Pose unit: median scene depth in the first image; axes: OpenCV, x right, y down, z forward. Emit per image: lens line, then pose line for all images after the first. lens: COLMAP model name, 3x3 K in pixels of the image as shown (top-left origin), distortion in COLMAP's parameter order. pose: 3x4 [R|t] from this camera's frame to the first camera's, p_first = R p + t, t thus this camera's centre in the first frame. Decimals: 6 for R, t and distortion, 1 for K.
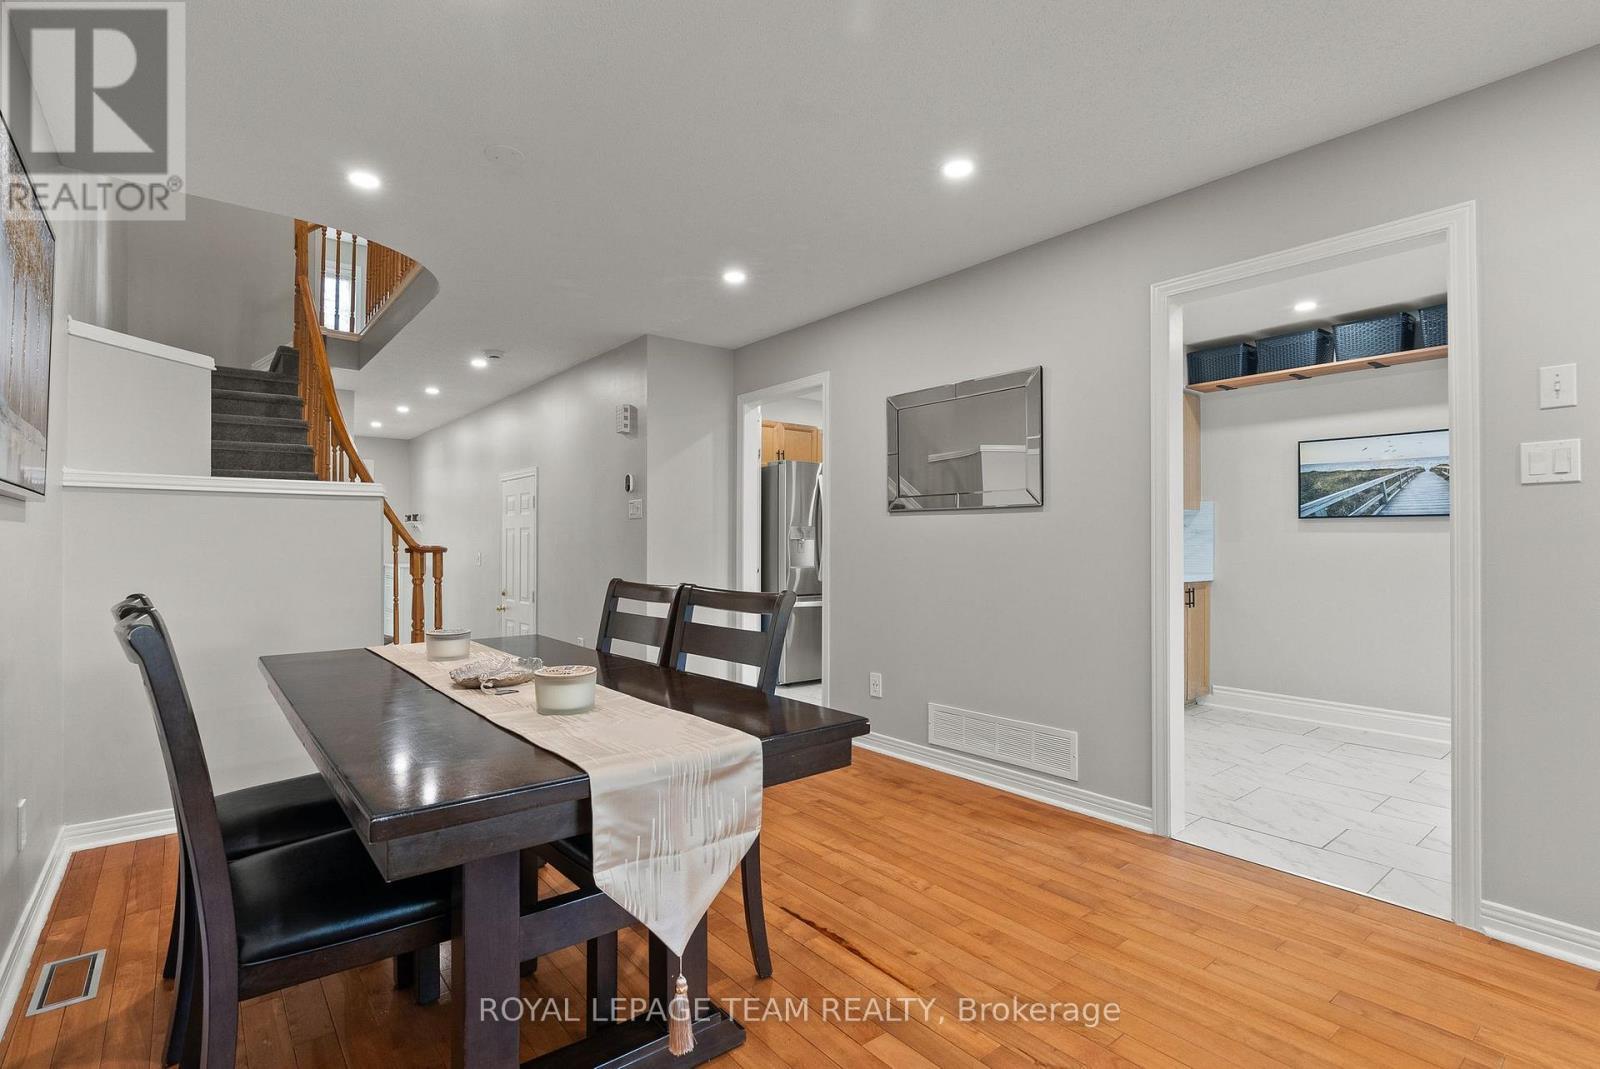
lens RADIAL K [[746.9, 0, 800.0], [0, 746.9, 534.5], [0, 0, 1]] dist [0.004375, 0.000357]
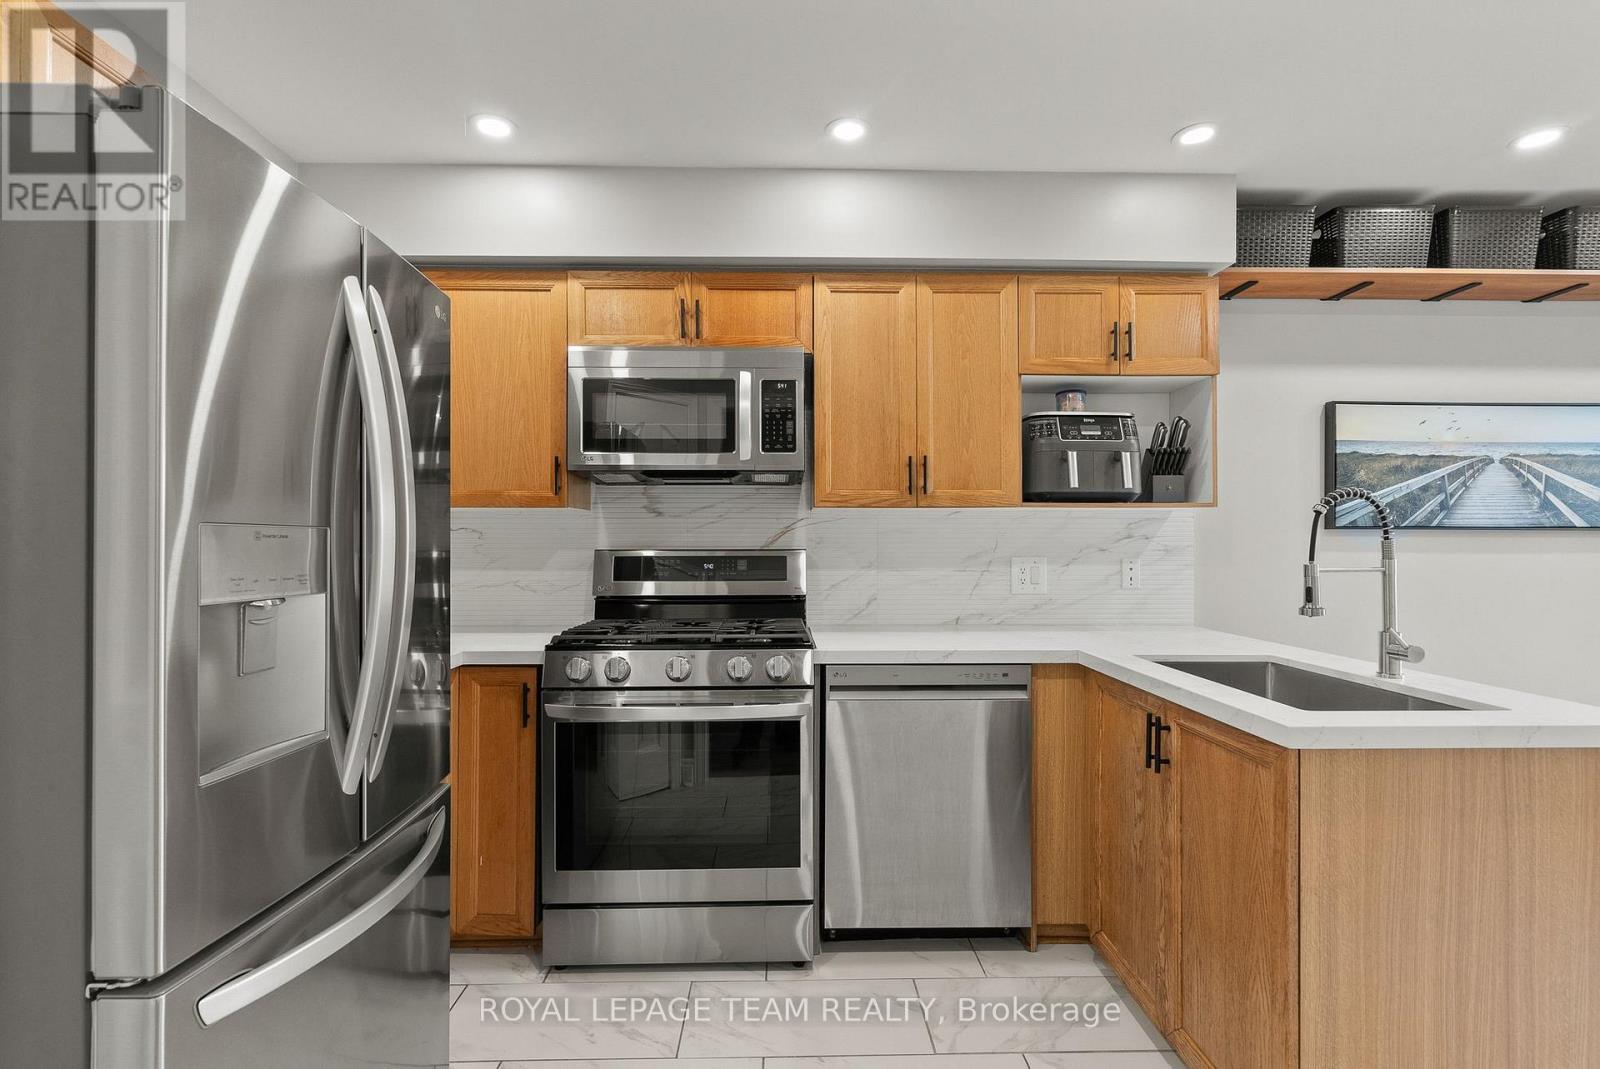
lens RADIAL K [[755.7, 0, 809.4], [0, 755.7, 540.0], [0, 0, 1]] dist [-0.006694, 0.000381]
pose [[0.620740, 0.003637, 0.784008, -0.074454], [-0.006214, 0.999981, 0.000281, -0.010687], [-0.783992, -0.005046, 0.620751, 1.009952]]
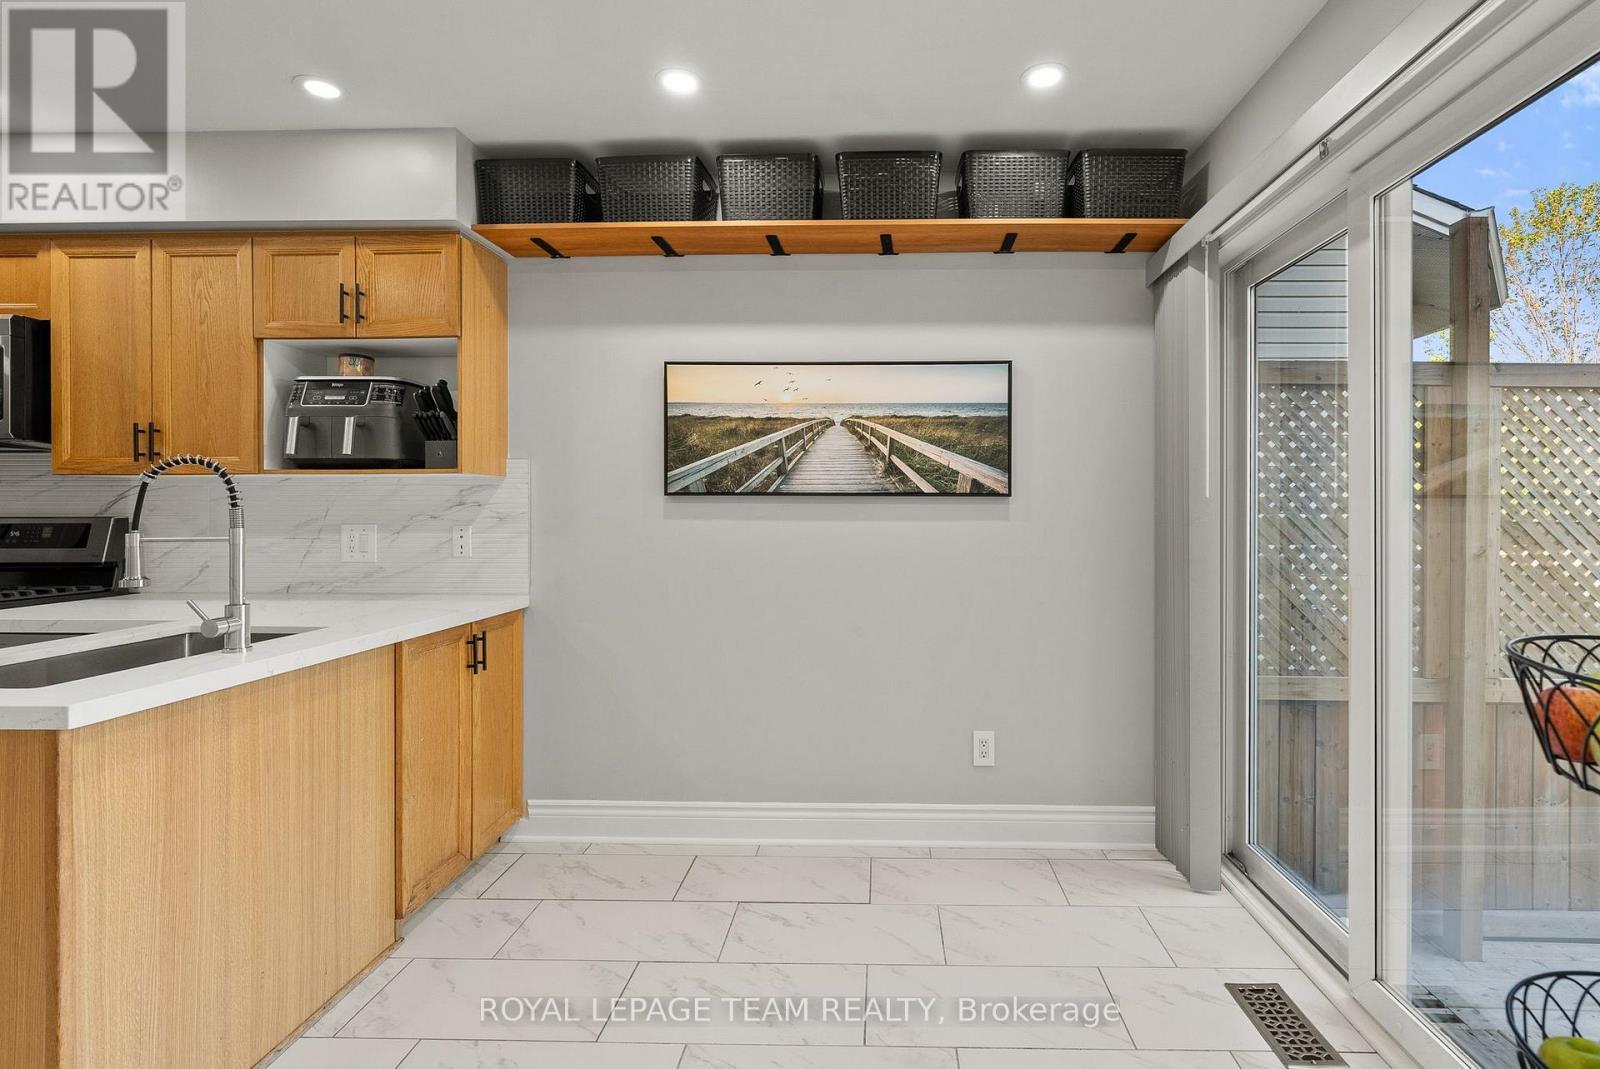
lens RADIAL K [[773.7, 0, 867.6], [0, 773.7, 516.7], [0, 0, 1]] dist [-0.003821, 0.000165]
pose [[0.655521, -0.008222, 0.755132, 0.336677], [-0.005315, 0.999866, 0.015501, -0.015919], [-0.755158, -0.014174, 0.655389, 0.518858]]
